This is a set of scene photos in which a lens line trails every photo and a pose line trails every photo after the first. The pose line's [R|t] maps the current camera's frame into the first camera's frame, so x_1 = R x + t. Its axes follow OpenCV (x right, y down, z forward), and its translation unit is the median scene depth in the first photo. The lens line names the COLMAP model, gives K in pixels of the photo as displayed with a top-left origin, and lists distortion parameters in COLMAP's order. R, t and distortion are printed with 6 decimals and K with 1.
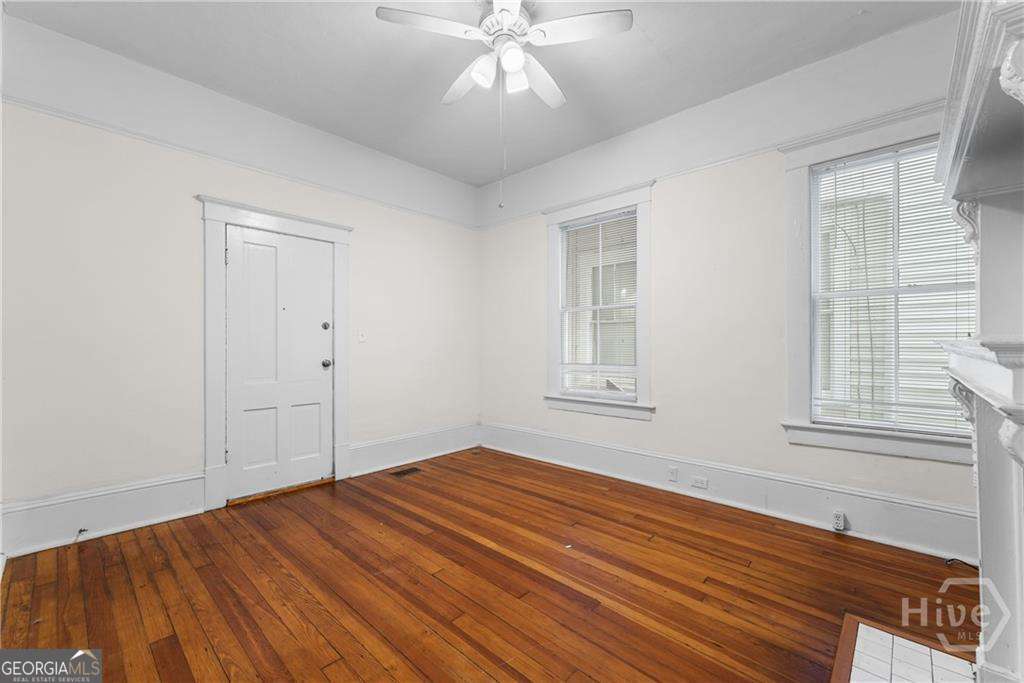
lens RADIAL K [[418.1, 0, 510.1], [0, 418.1, 344.5], [0, 0, 1]] dist [0.000675, 0.000126]
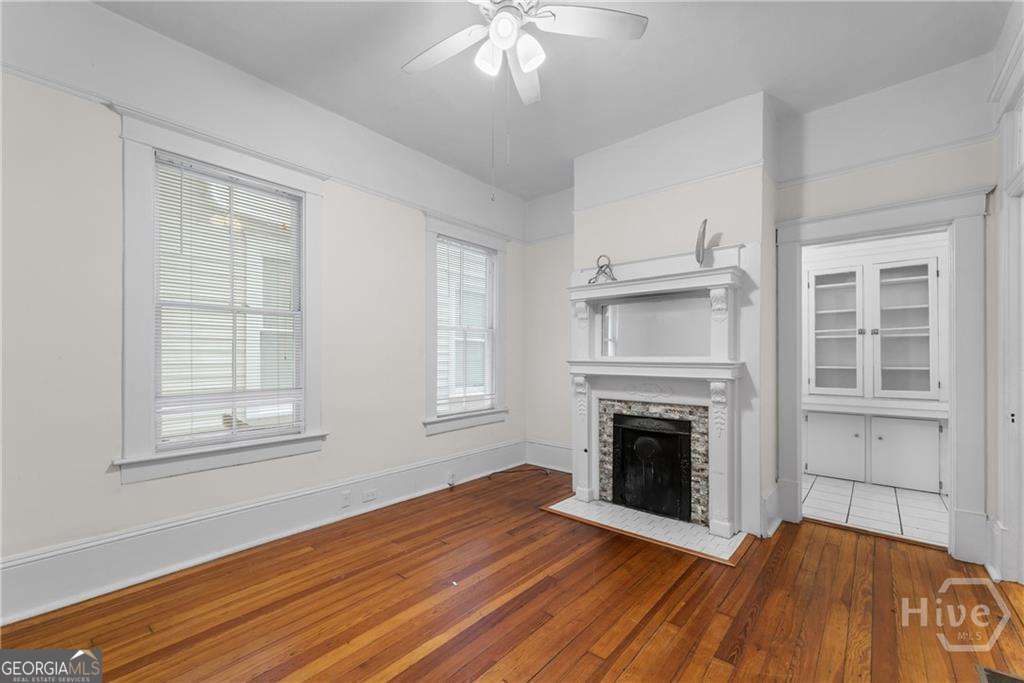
lens RADIAL K [[423.1, 0, 509.9], [0, 423.1, 358.4], [0, 0, 1]] dist [0.000124, 0.000099]
pose [[-0.043714, 0.000924, 0.999044, -0.688492], [0.001359, 0.999999, -0.000866, -0.008255], [-0.999043, 0.001319, -0.043715, 0.797746]]
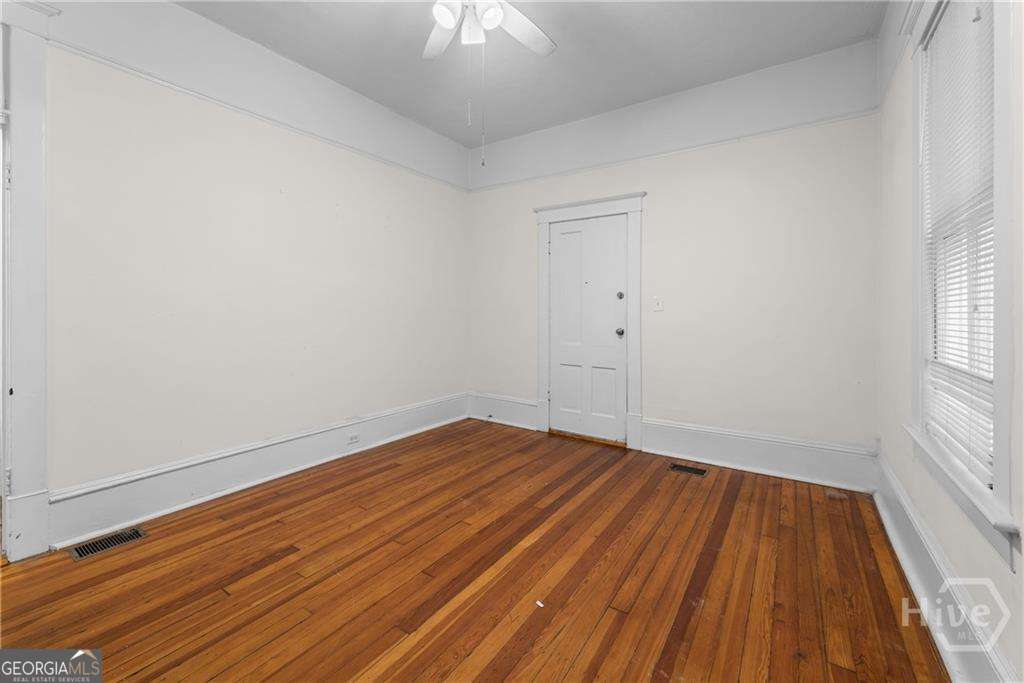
lens RADIAL K [[429.2, 0, 512.1], [0, 429.2, 309.5], [0, 0, 1]] dist [0.000783, -0.000427]
pose [[0.150533, -0.001901, -0.988603, 0.731882], [-0.004548, 0.999986, -0.002616, -0.005951], [0.988595, 0.004890, 0.150522, 0.733151]]
